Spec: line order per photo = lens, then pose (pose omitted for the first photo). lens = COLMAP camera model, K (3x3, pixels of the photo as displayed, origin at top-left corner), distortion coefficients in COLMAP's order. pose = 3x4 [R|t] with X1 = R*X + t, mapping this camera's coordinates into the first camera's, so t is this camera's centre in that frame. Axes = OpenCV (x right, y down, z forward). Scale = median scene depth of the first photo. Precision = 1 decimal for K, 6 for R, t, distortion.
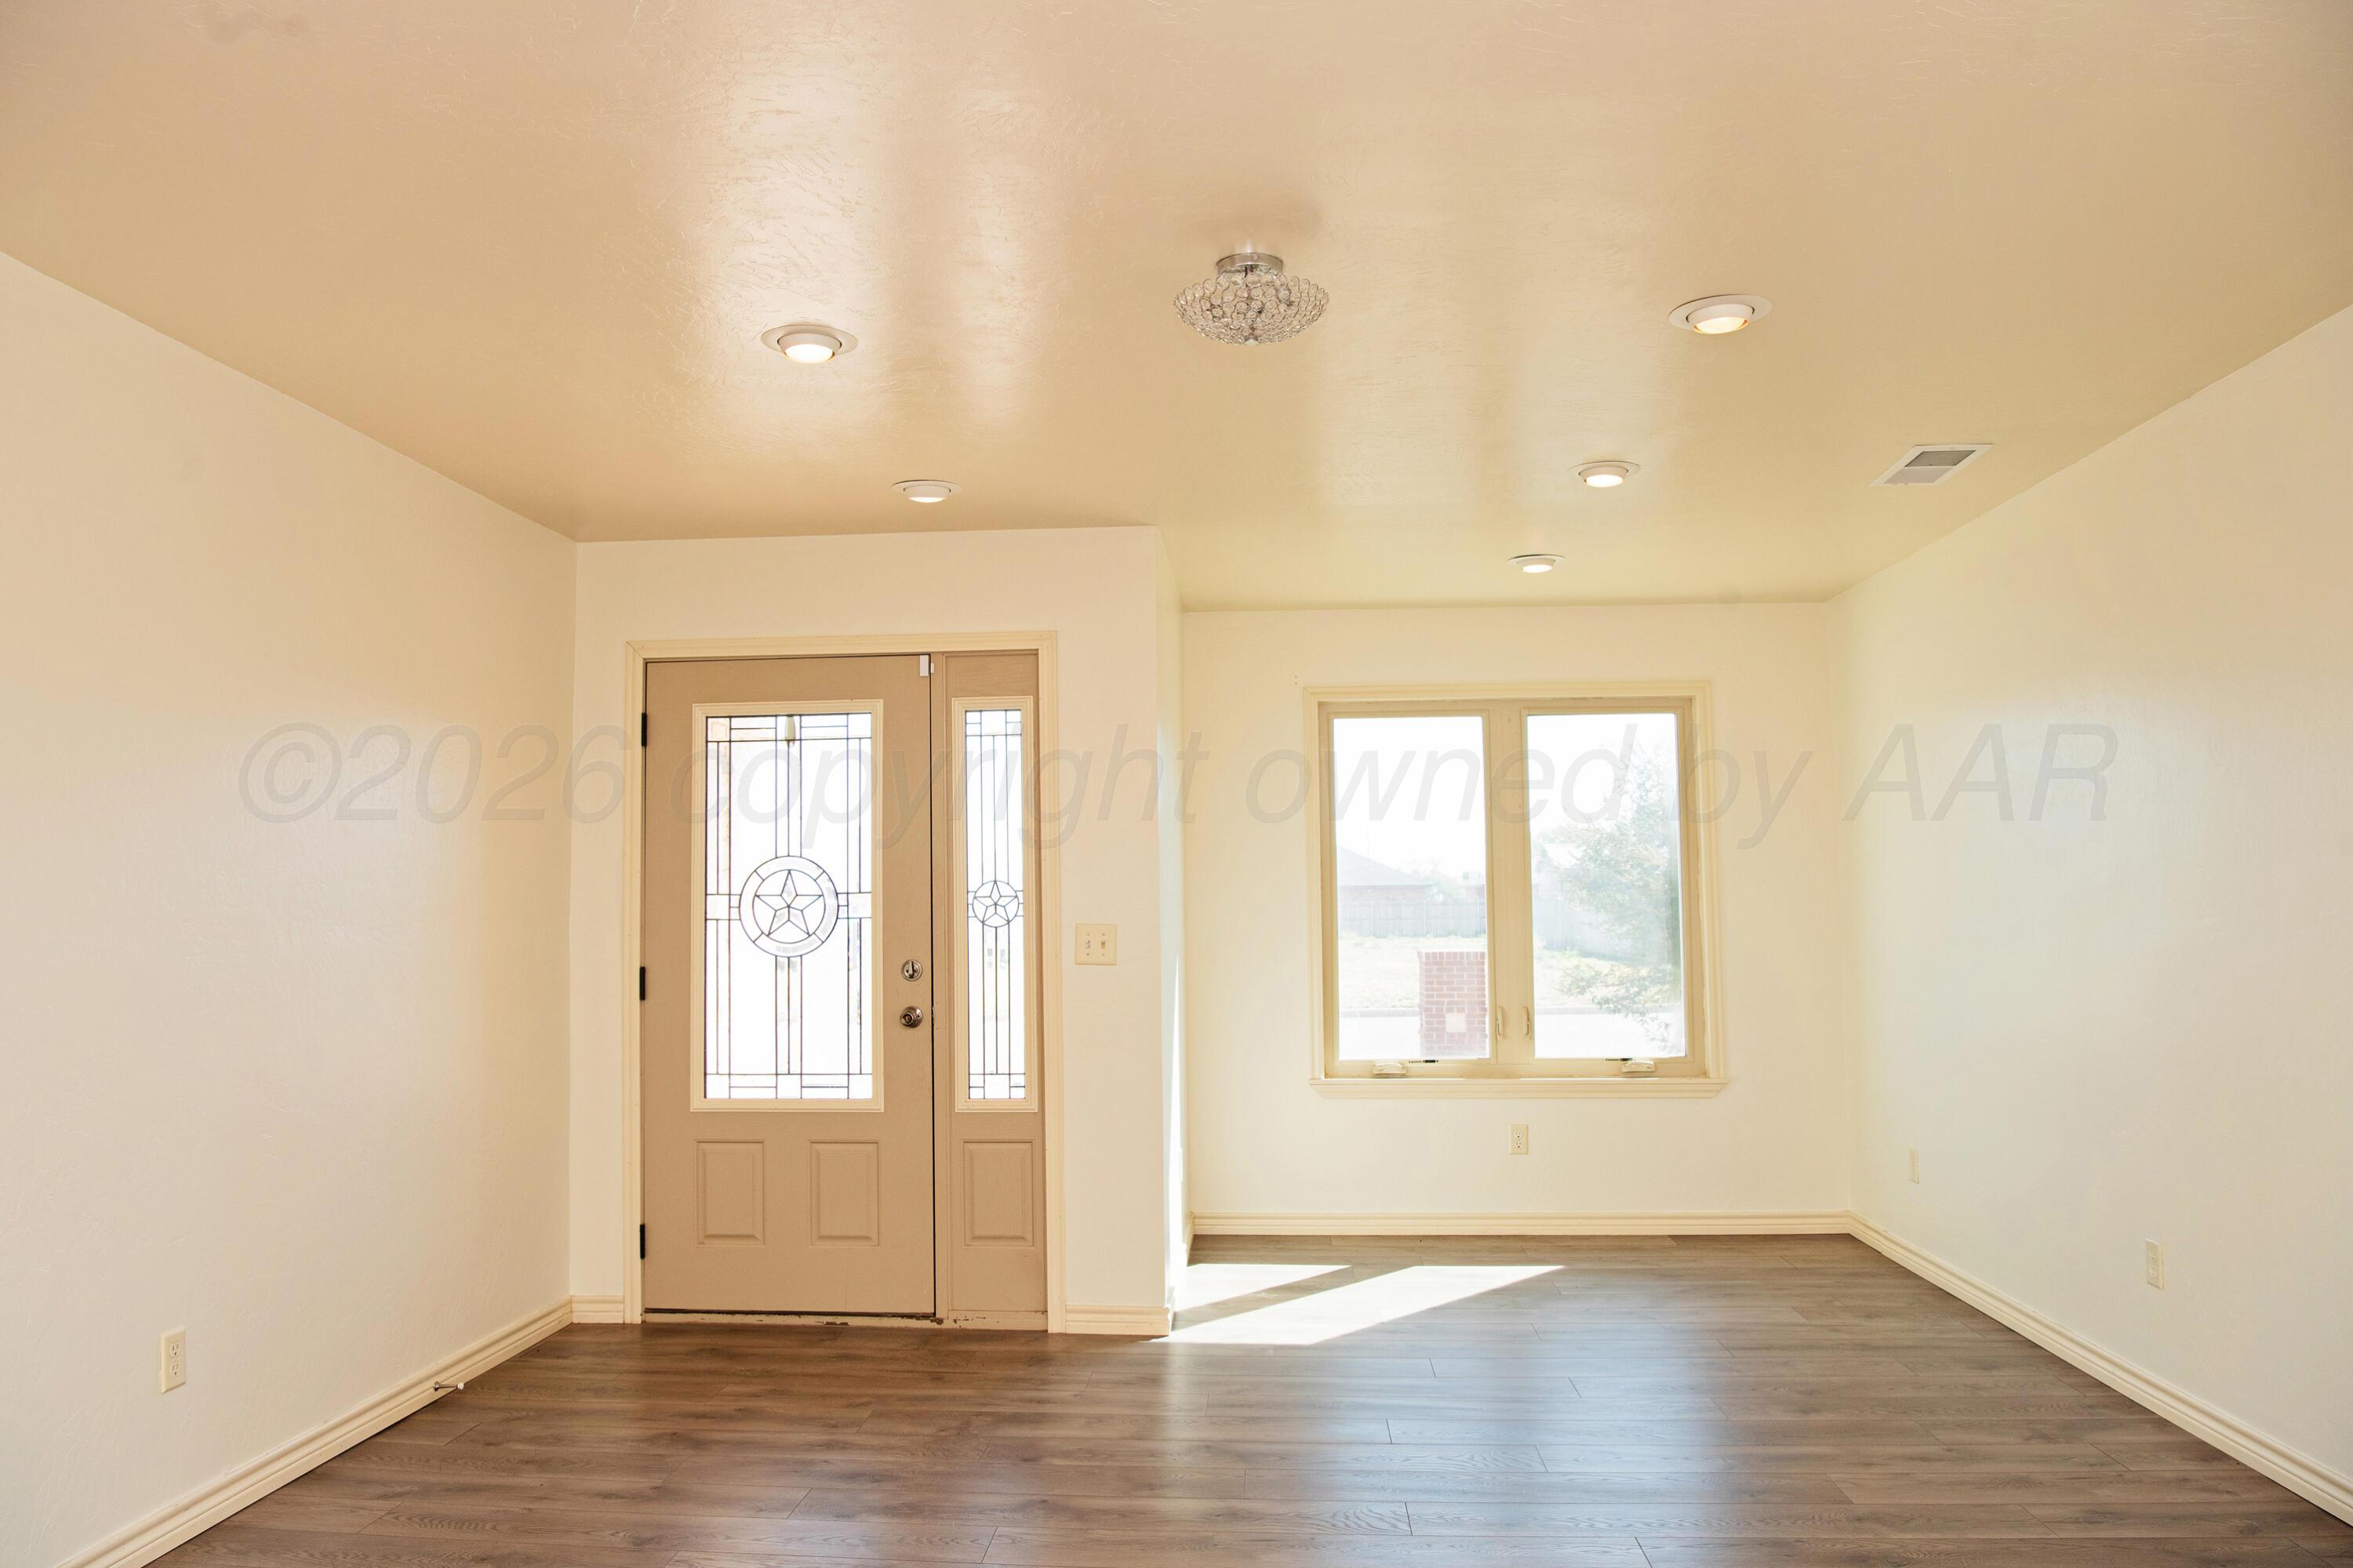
lens RADIAL K [[1625.4, 0, 1169.2], [0, 1625.4, 776.8], [0, 0, 1]] dist [-0.071749, 0.017335]
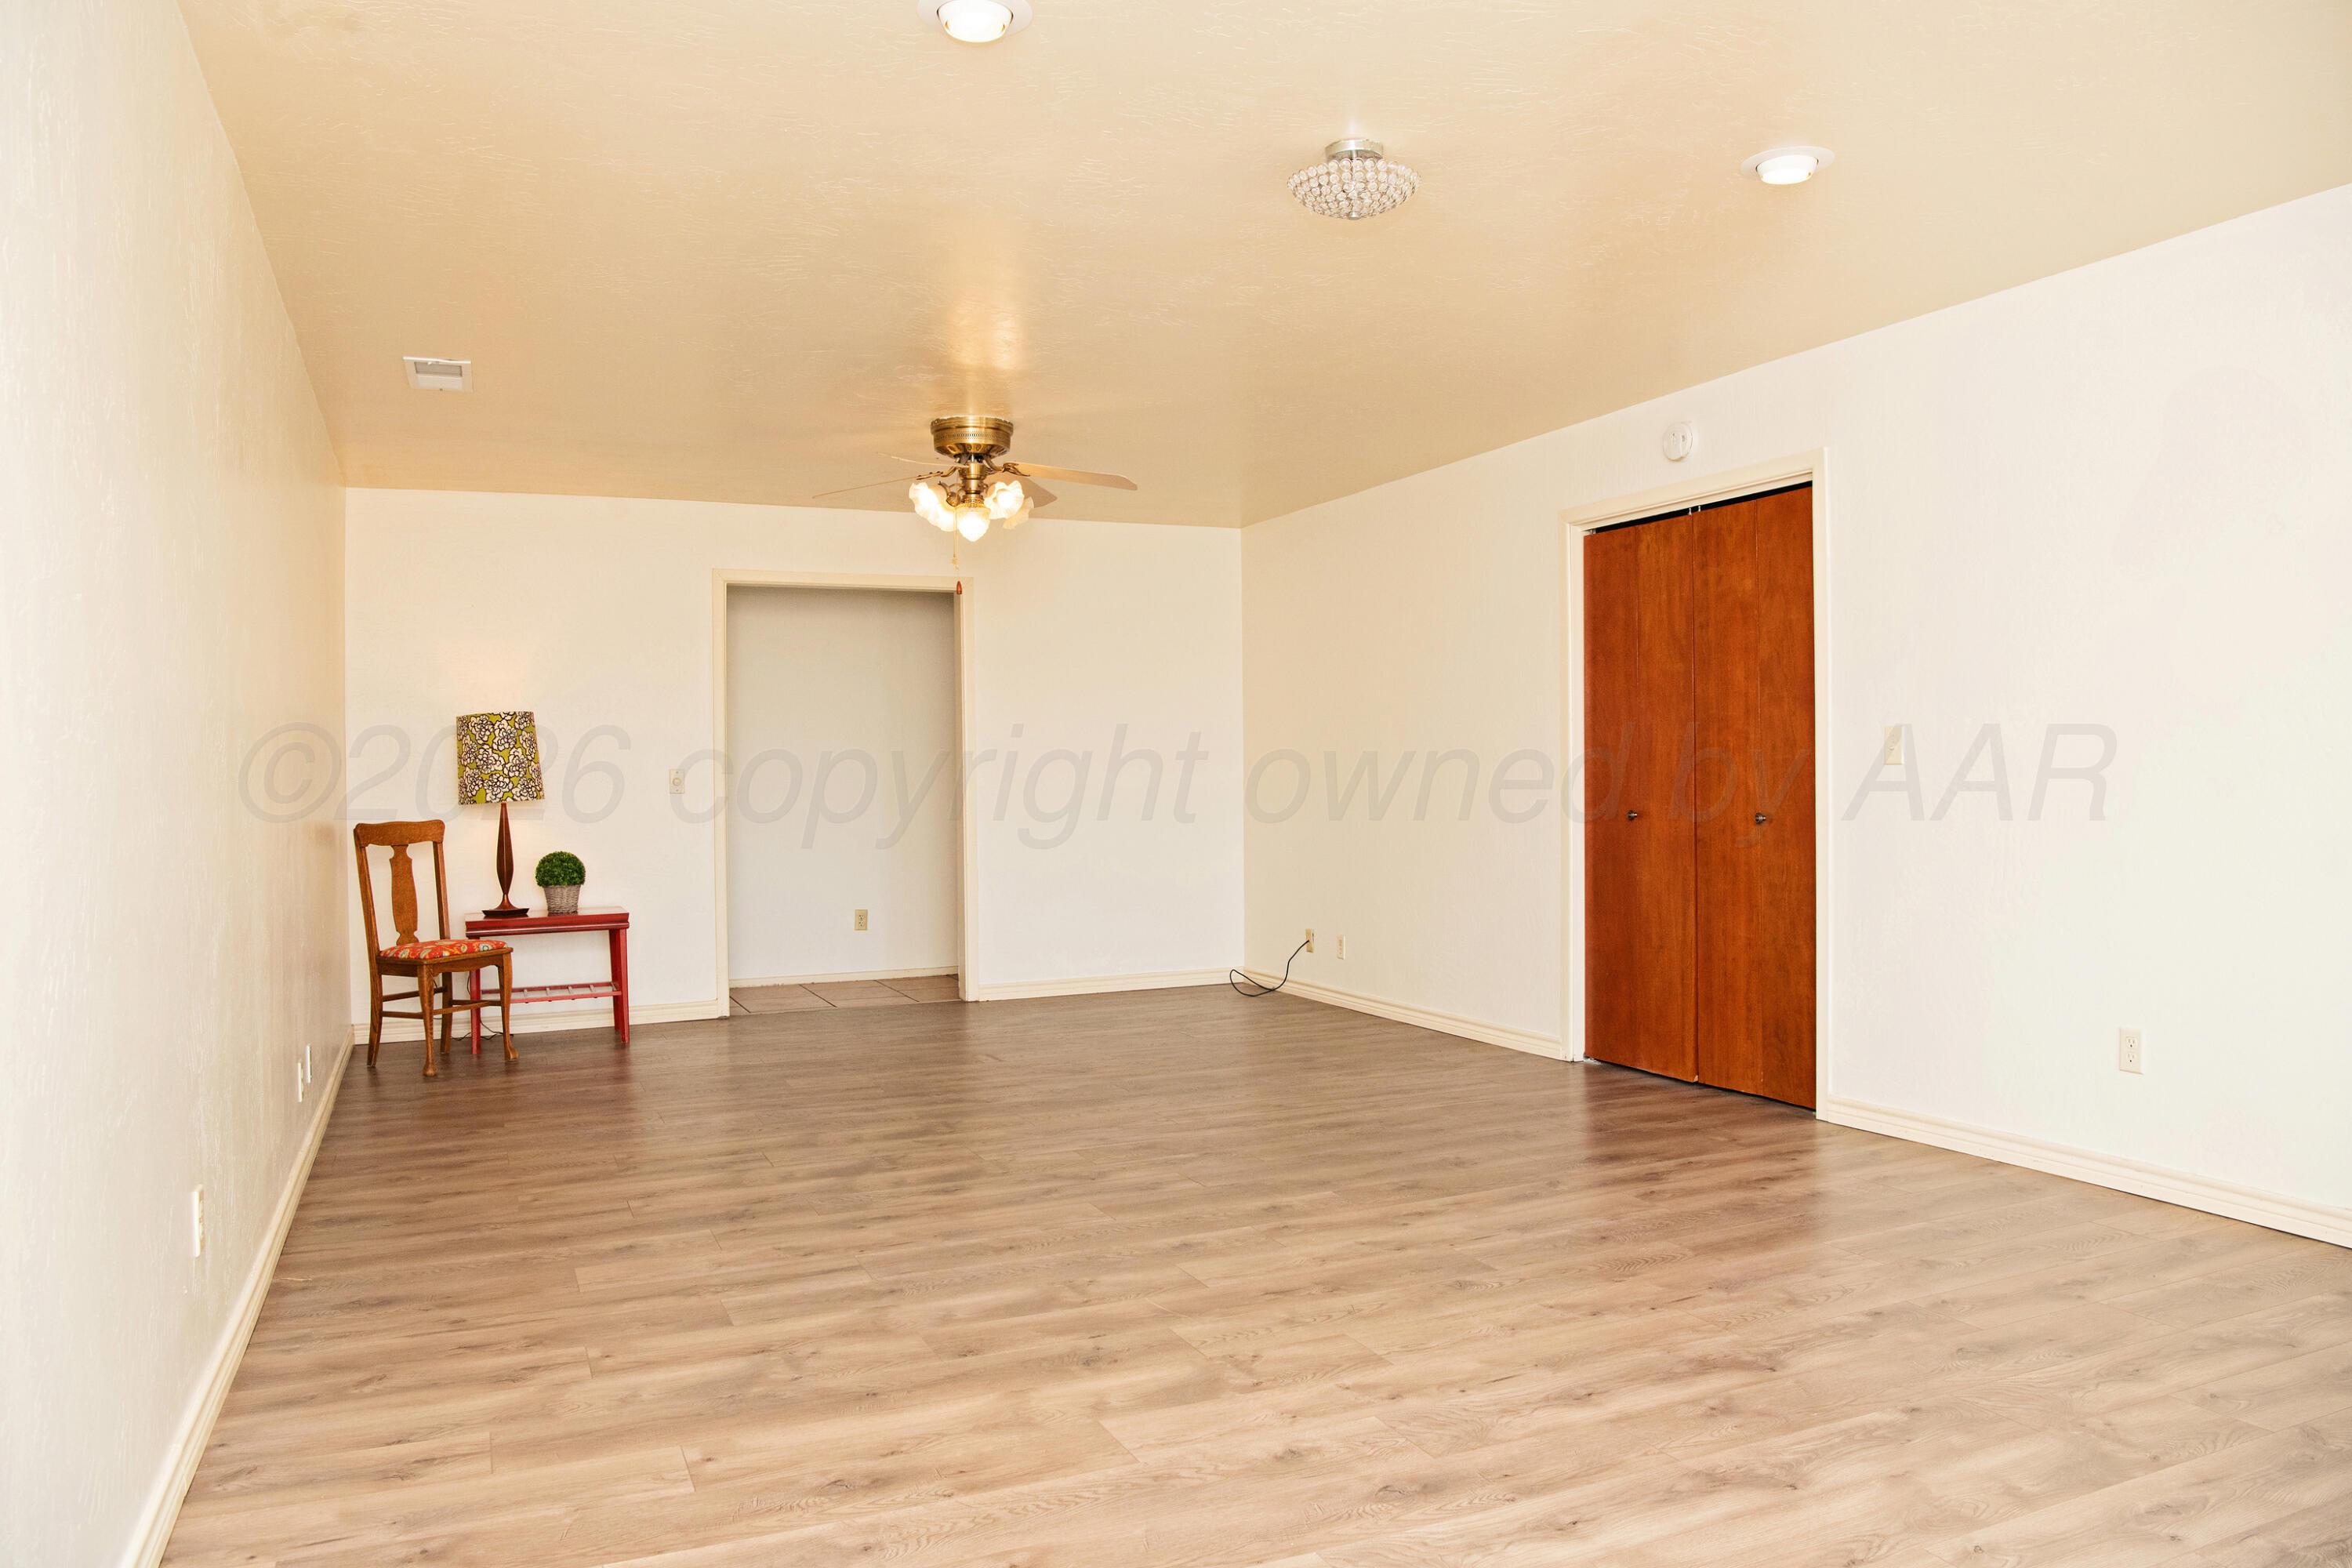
lens RADIAL K [[1624.7, 0, 1168.7], [0, 1624.7, 776.8], [0, 0, 1]] dist [-0.071749, 0.017335]
pose [[-0.884962, 0.021128, -0.465184, 0.591825], [0.054713, 0.996769, -0.058812, 0.158302], [0.462438, -0.077498, -0.883258, 1.589074]]
